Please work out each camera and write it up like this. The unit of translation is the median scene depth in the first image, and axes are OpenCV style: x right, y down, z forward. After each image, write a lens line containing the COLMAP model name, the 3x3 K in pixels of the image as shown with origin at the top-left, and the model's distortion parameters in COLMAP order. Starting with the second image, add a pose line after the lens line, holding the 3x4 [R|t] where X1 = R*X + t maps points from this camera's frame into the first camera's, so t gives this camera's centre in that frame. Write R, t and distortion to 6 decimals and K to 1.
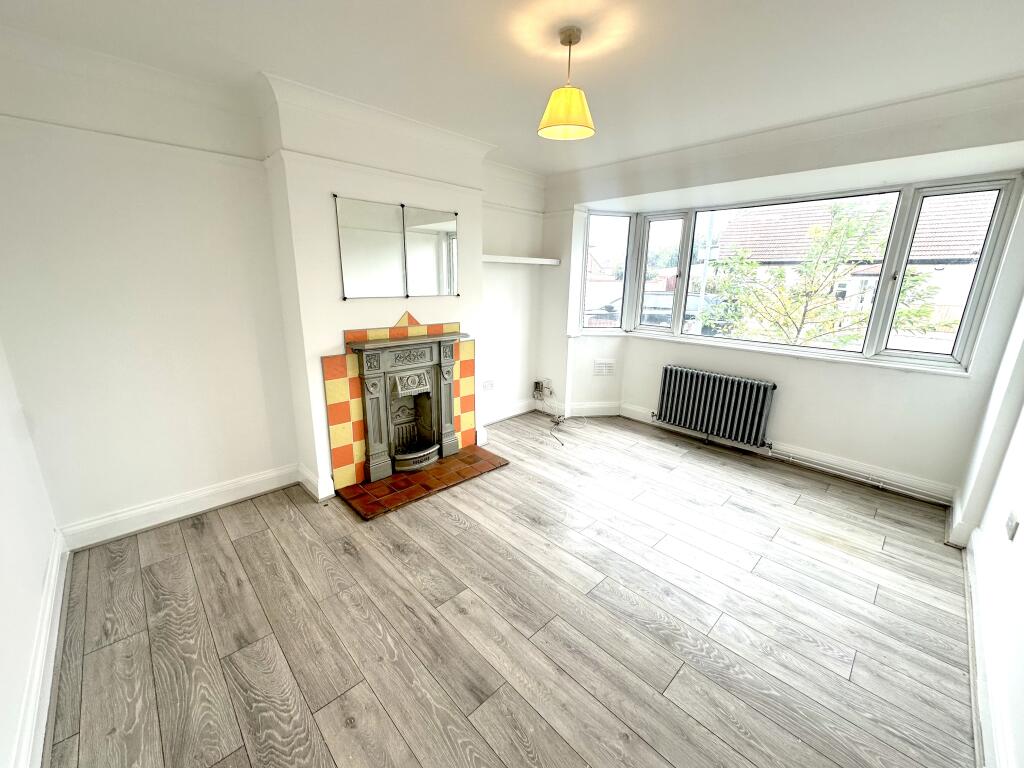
lens RADIAL K [[405.7, 0, 512.0], [0, 405.7, 384.0], [0, 0, 1]] dist [-0.018276, -0.000043]
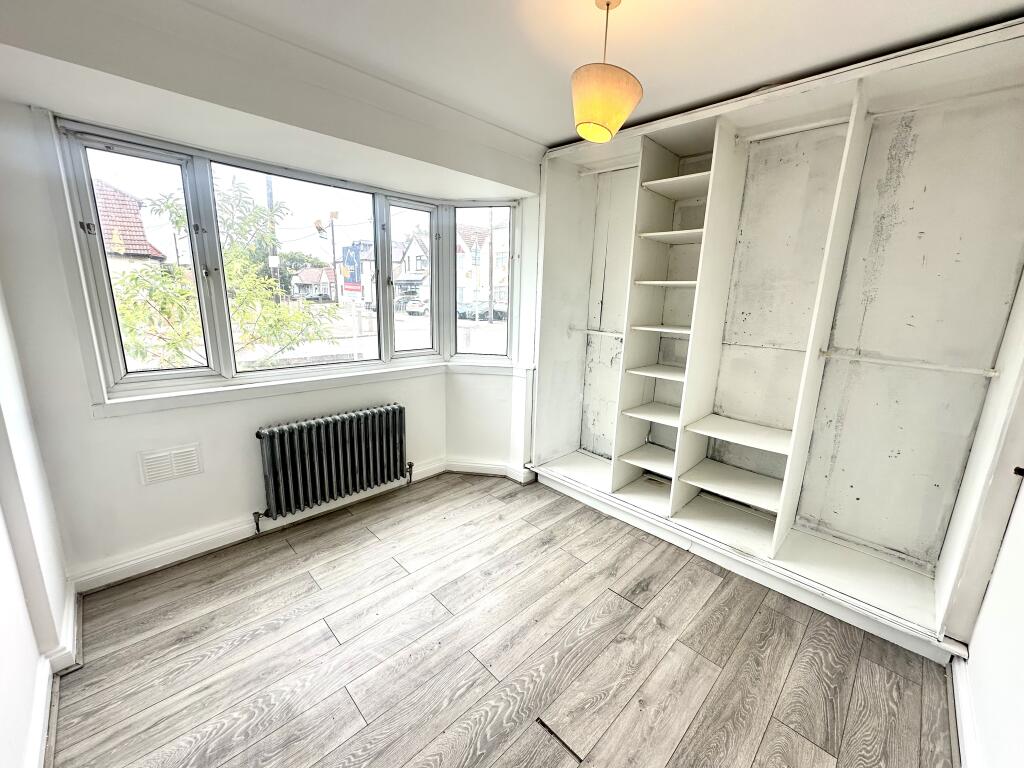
lens RADIAL K [[413.0, 0, 512.0], [0, 413.0, 384.0], [0, 0, 1]] dist [-0.000273, -0.000025]
pose [[-0.020178, -0.247230, 0.968747, -0.197585], [0.223845, 0.943229, 0.245381, -0.181155], [-0.974416, 0.221801, 0.036309, 0.649804]]
